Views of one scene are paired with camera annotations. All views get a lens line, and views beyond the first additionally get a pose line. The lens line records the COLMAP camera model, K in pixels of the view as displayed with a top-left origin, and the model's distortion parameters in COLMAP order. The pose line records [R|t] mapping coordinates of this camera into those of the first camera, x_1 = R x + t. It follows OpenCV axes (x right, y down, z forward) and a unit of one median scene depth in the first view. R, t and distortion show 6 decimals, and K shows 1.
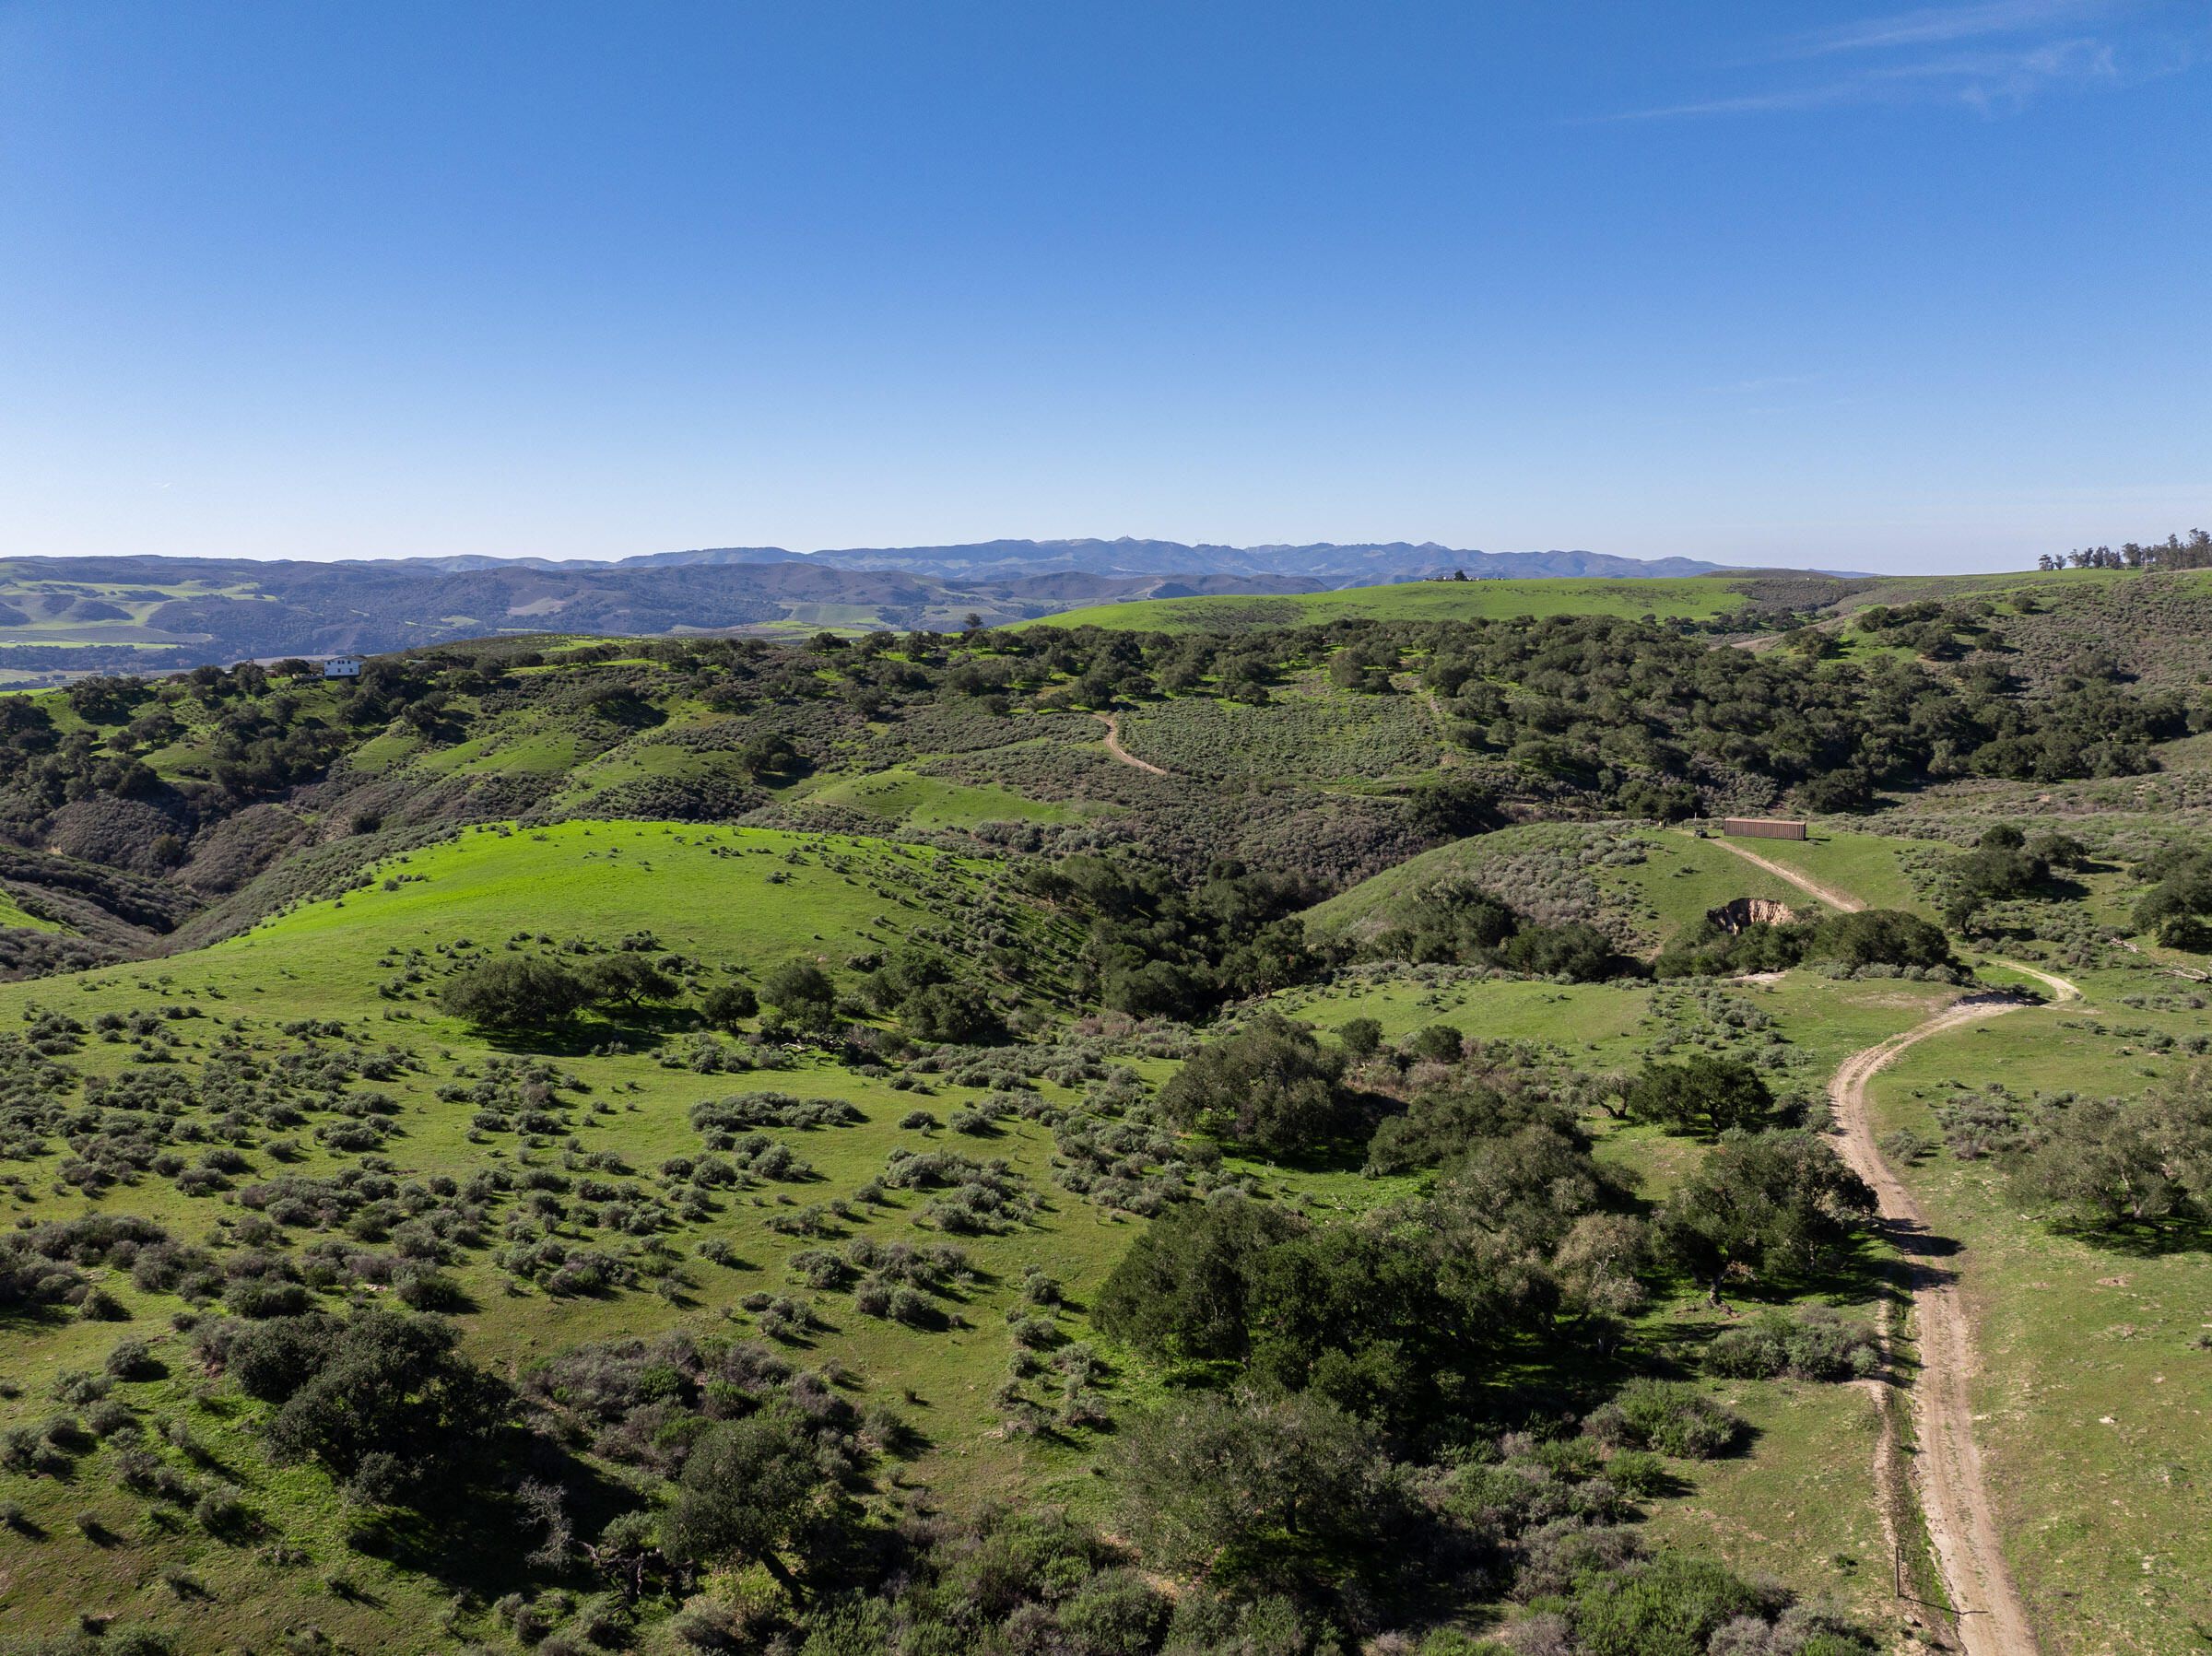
lens RADIAL K [[1548.3, 0, 1106.0], [0, 1548.3, 828.0], [0, 0, 1]] dist [-0.033588, -0.004159]
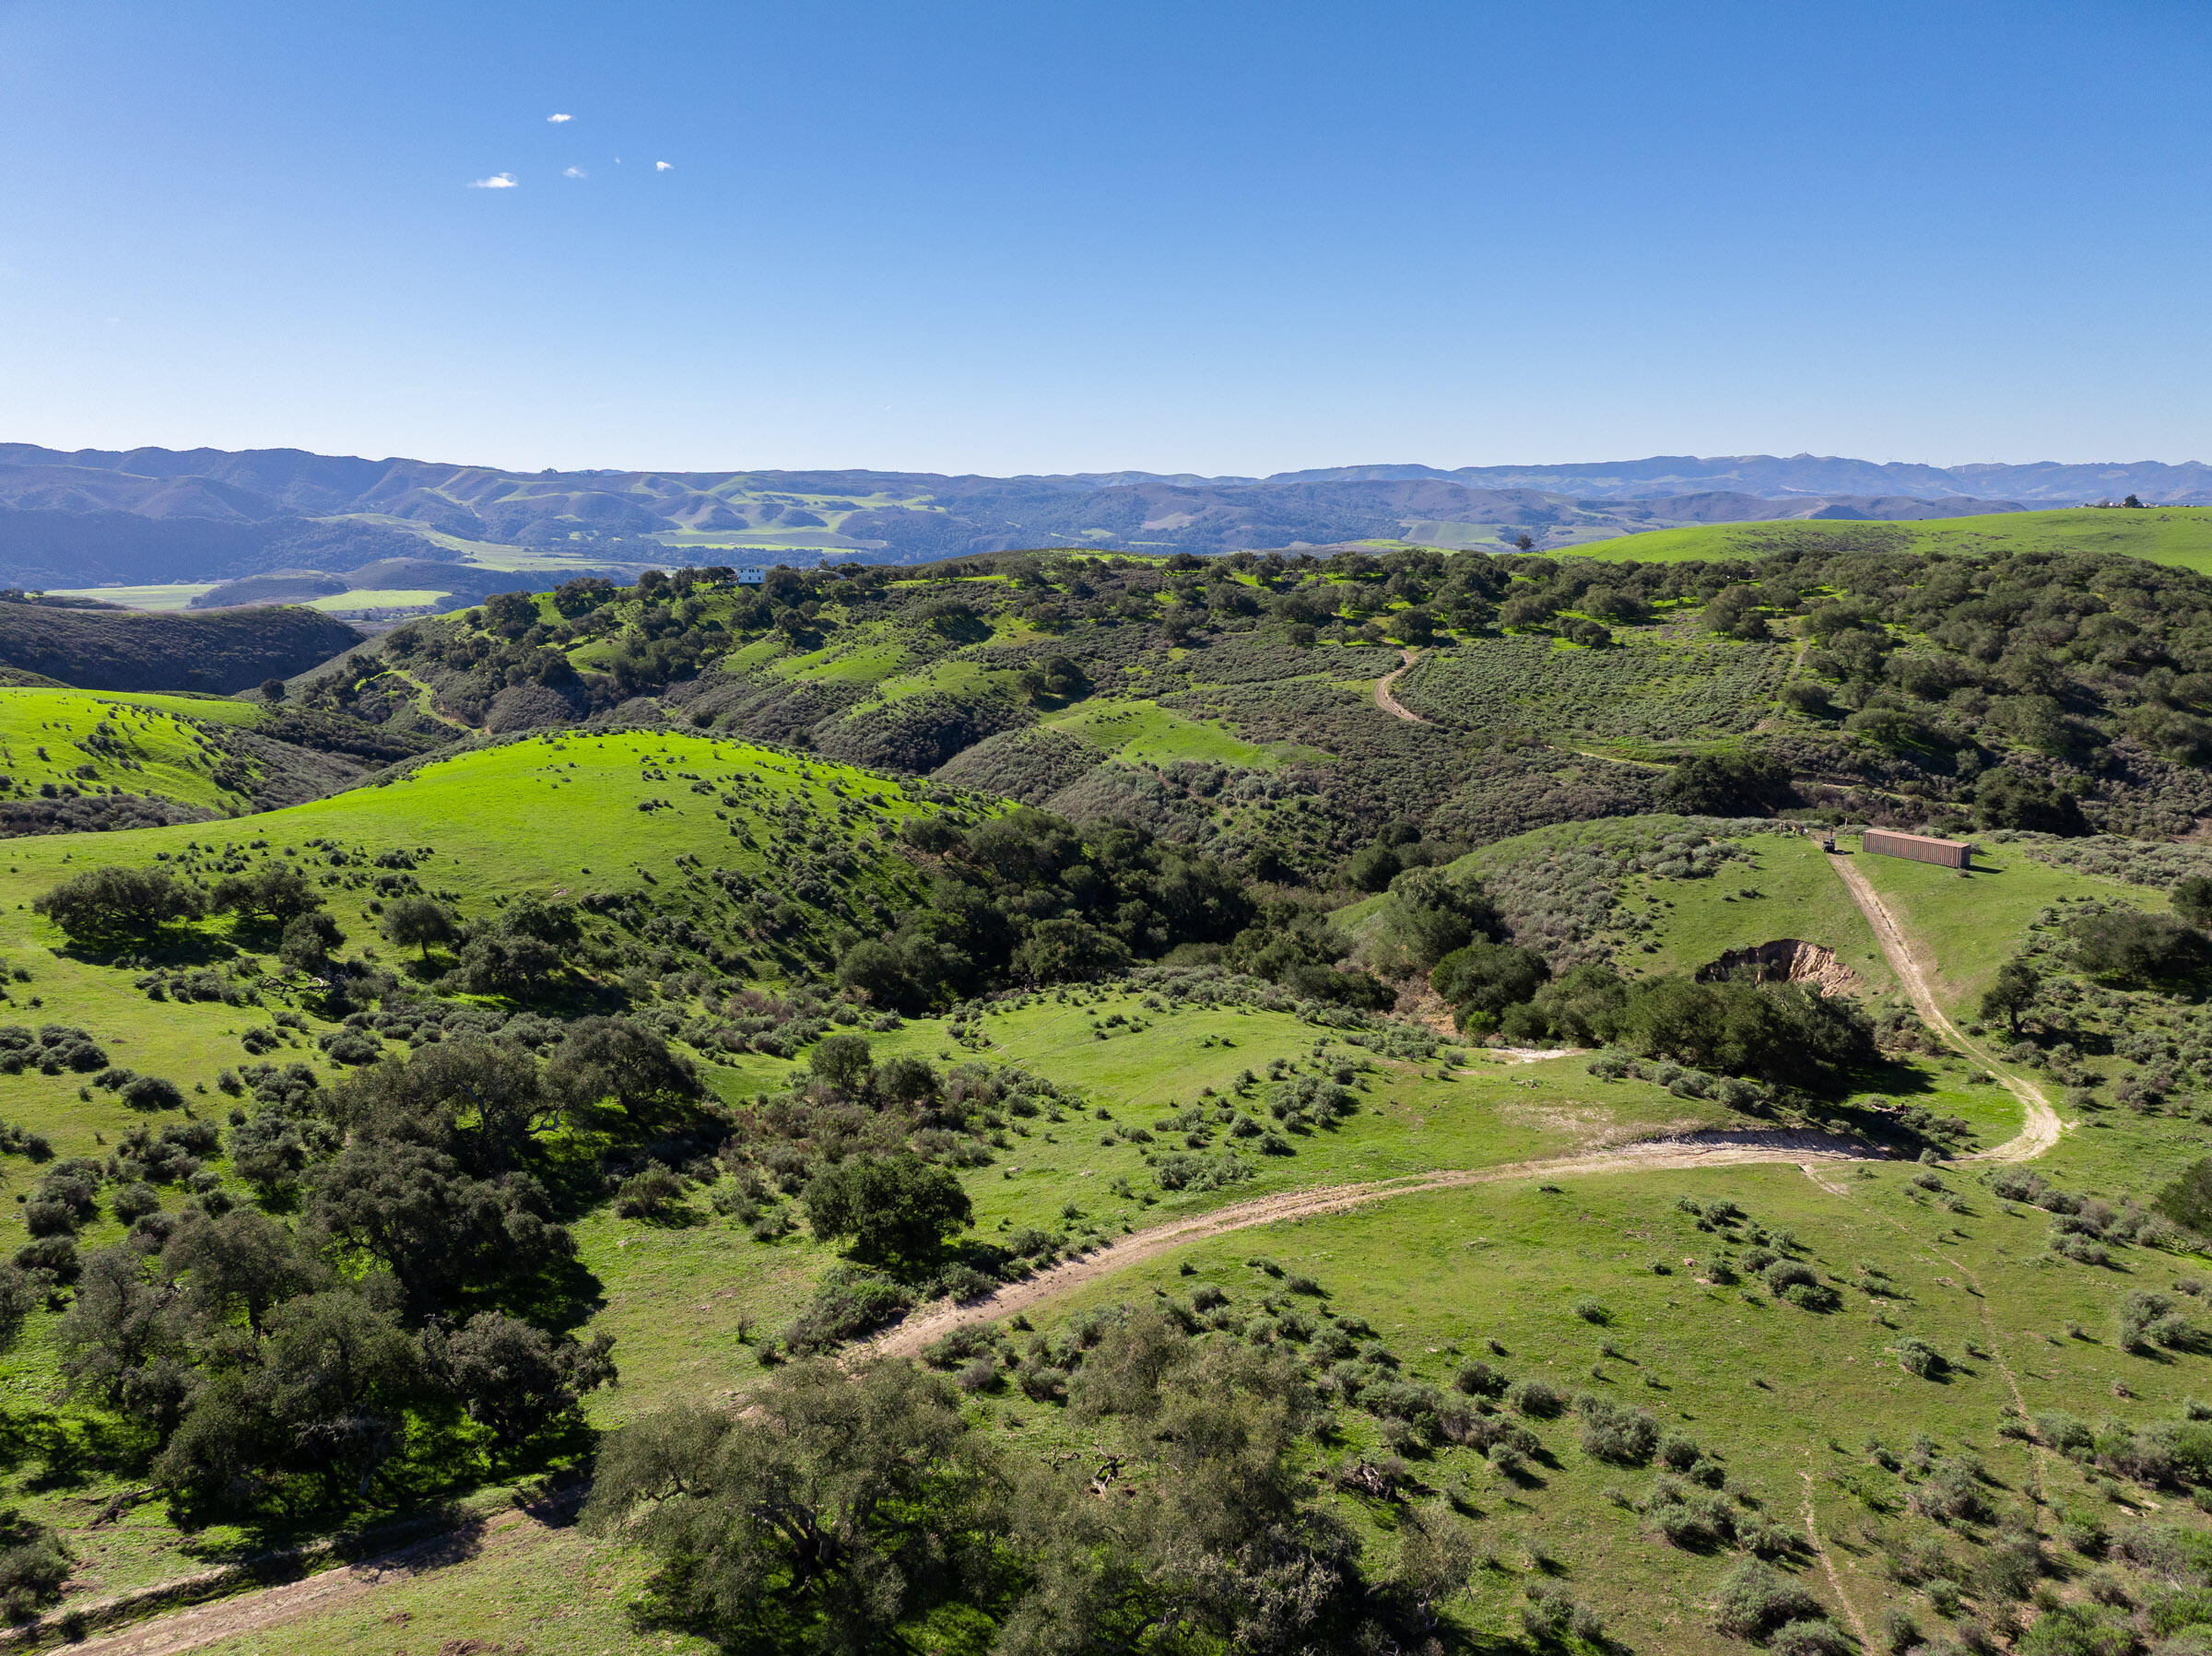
lens RADIAL K [[1548.3, 0, 1106.0], [0, 1548.3, 828.0], [0, 0, 1]] dist [-0.033588, -0.004159]
pose [[0.917097, 0.088189, -0.388788, 0.187400], [-0.067933, 0.995533, 0.065573, -0.016119], [0.392834, -0.033725, 0.918991, 0.090039]]
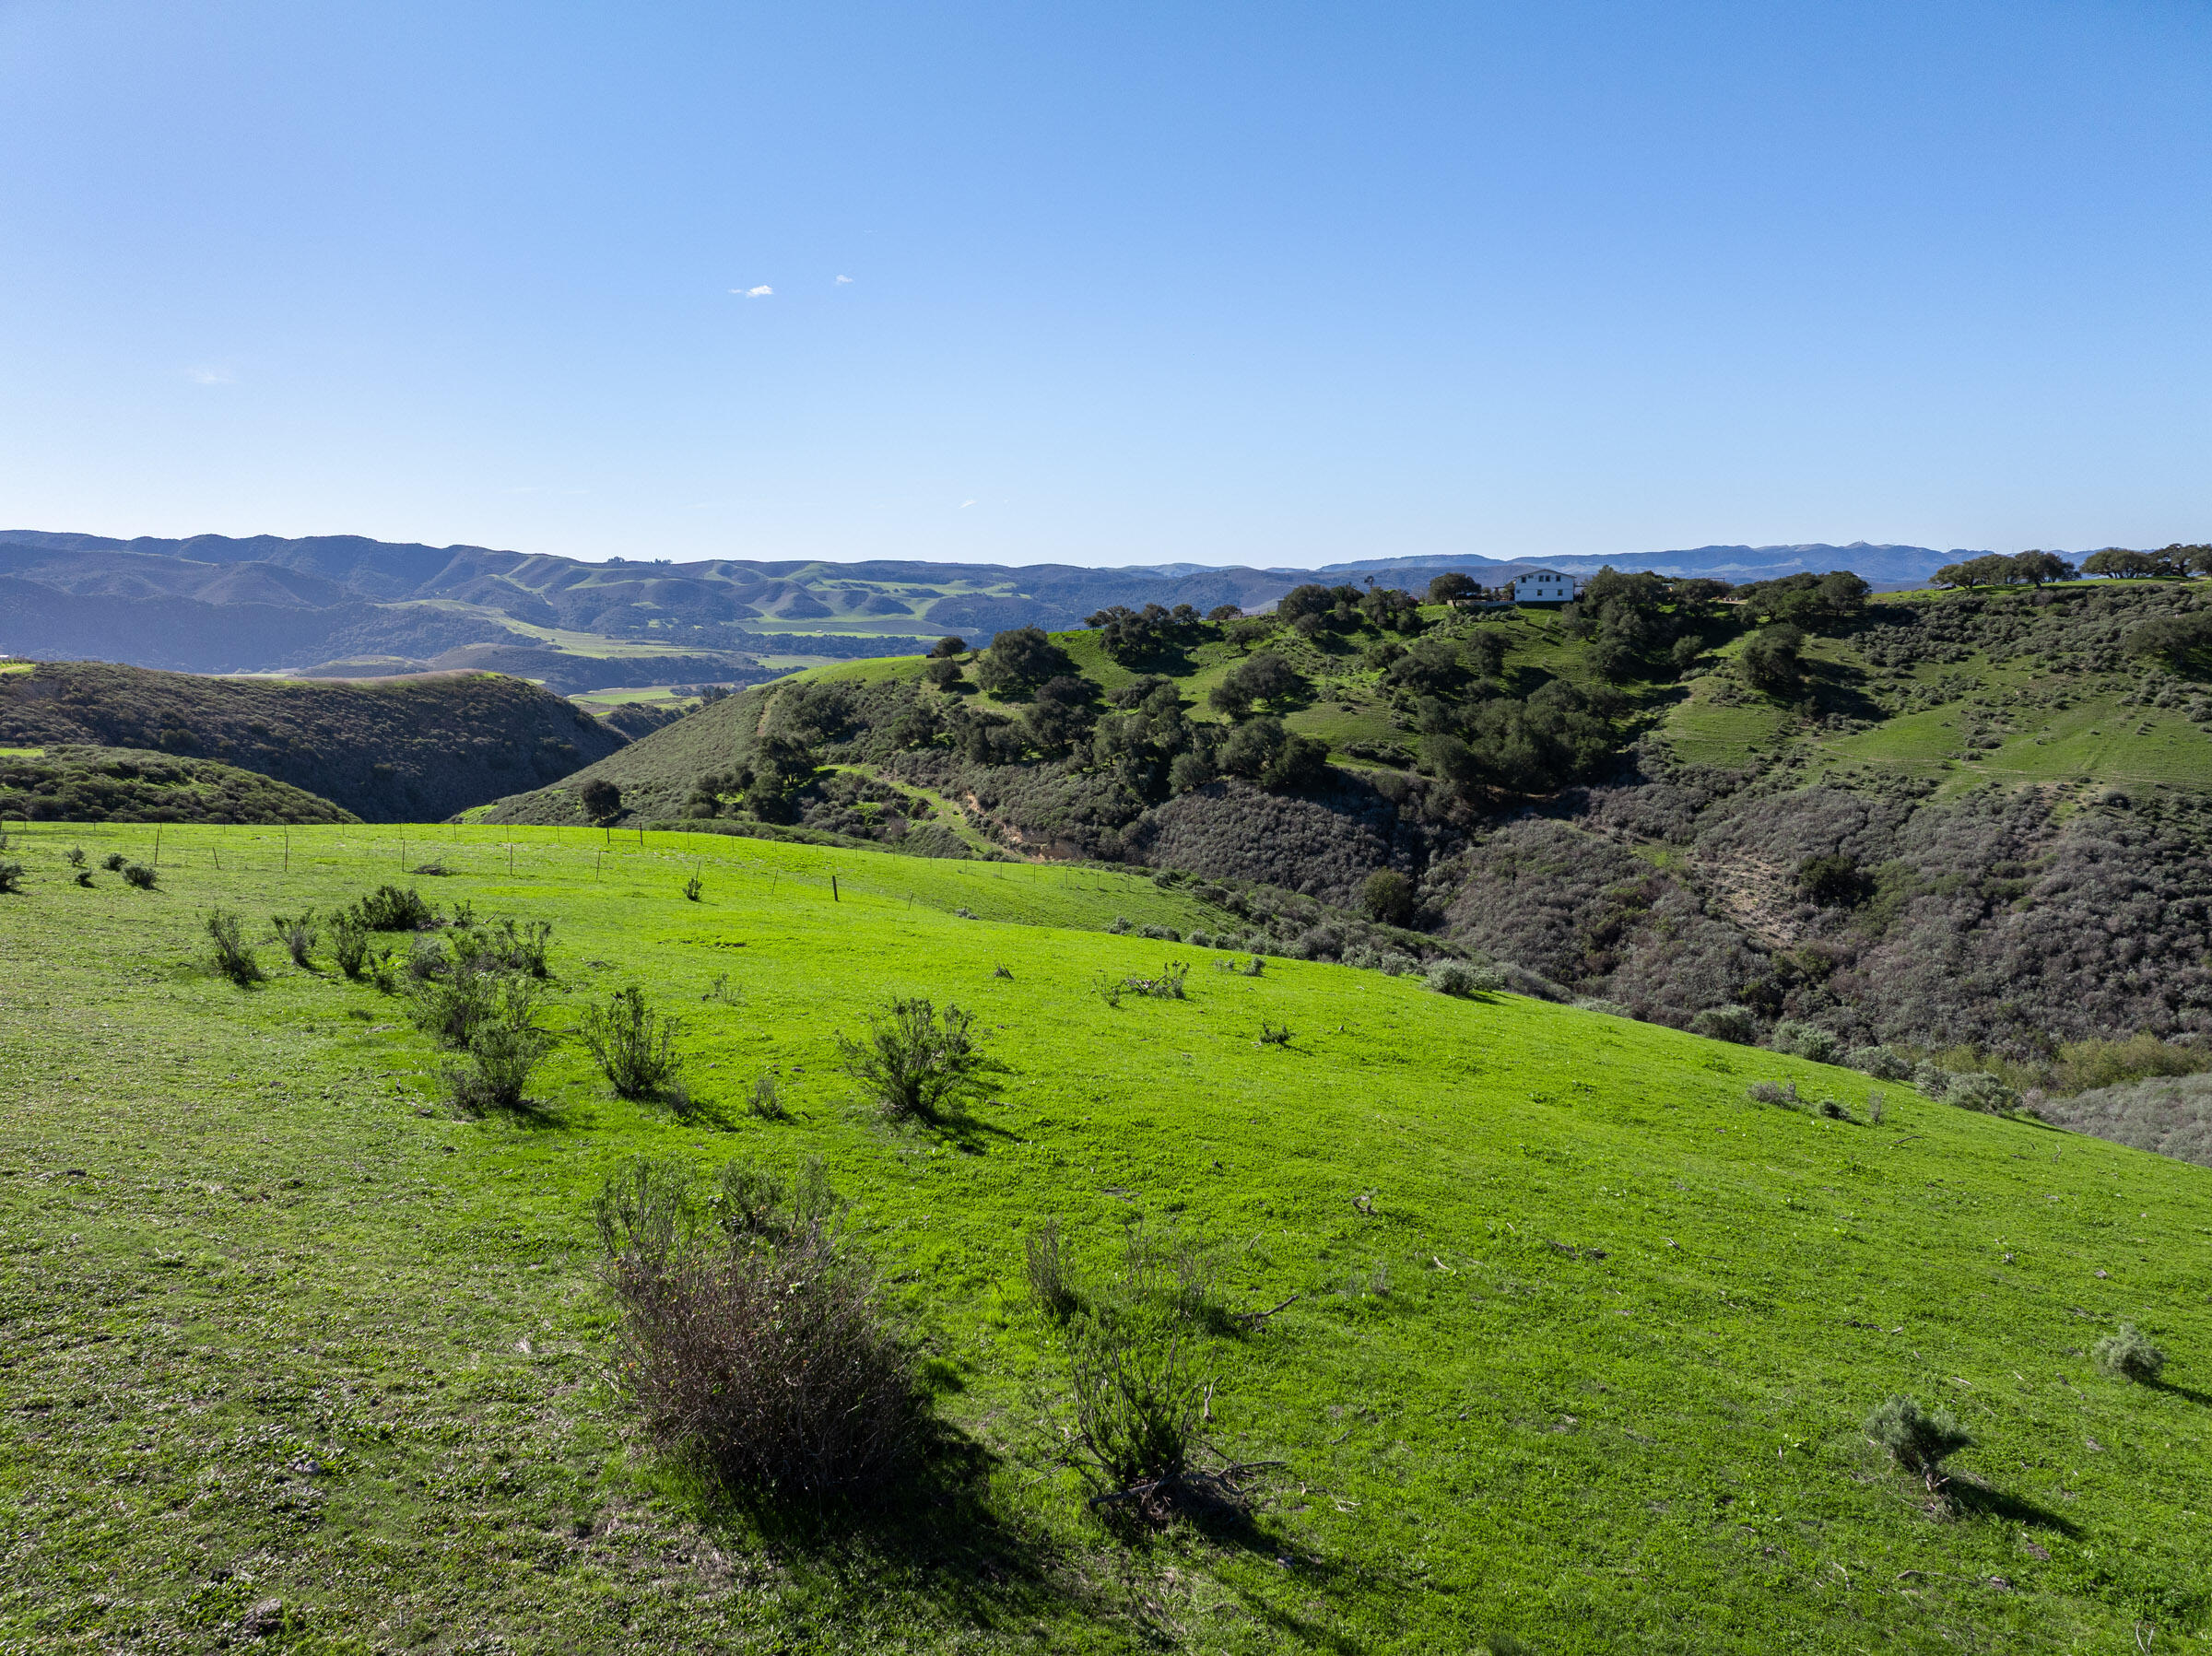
lens RADIAL K [[1543.5, 0, 1106.0], [0, 1543.5, 828.0], [0, 0, 1]] dist [-0.011534, -0.046318]
pose [[0.910957, 0.061932, -0.407826, -0.432629], [-0.064676, 0.997881, 0.007070, -0.006656], [0.407400, 0.019936, 0.913032, 0.423241]]
